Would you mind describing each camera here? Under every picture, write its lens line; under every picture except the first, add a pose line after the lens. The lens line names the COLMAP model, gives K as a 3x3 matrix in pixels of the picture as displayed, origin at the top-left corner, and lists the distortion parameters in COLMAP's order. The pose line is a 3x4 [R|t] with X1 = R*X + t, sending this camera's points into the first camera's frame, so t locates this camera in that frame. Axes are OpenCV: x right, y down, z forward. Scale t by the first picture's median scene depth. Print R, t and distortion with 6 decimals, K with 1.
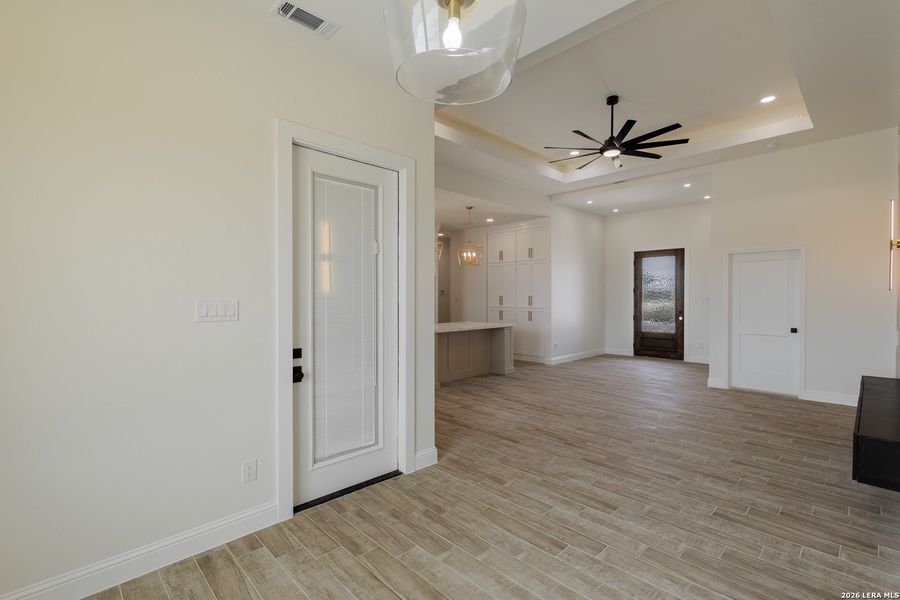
lens RADIAL K [[408.4, 0, 454.8], [0, 408.4, 299.6], [0, 0, 1]] dist [0.001330, 0.000009]
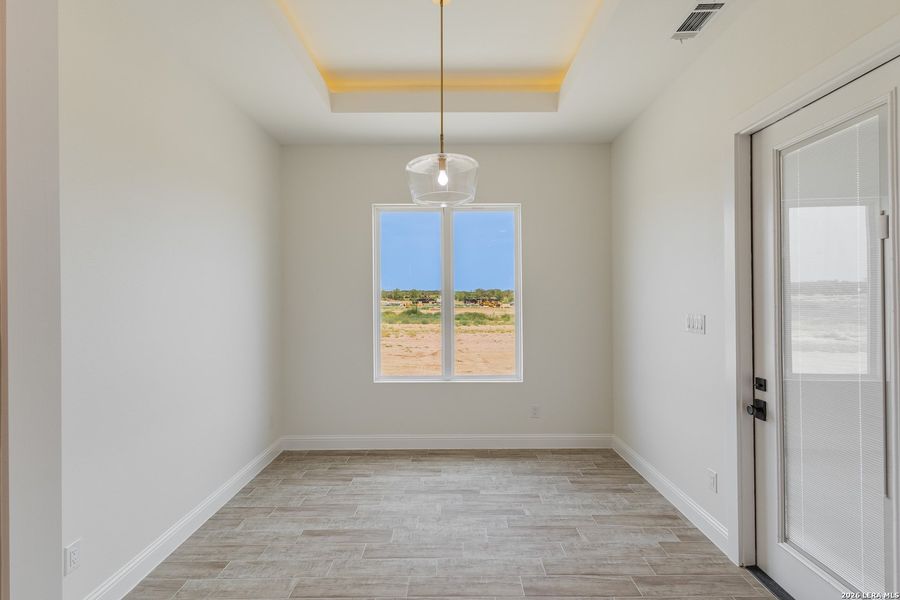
lens RADIAL K [[408.4, 0, 447.9], [0, 408.4, 299.0], [0, 0, 1]] dist [0.001330, 0.000009]
pose [[-0.711691, 0.005706, -0.702470, 0.689674], [-0.003158, 0.999931, 0.011321, -0.049890], [0.702486, 0.010275, -0.711623, 1.240212]]
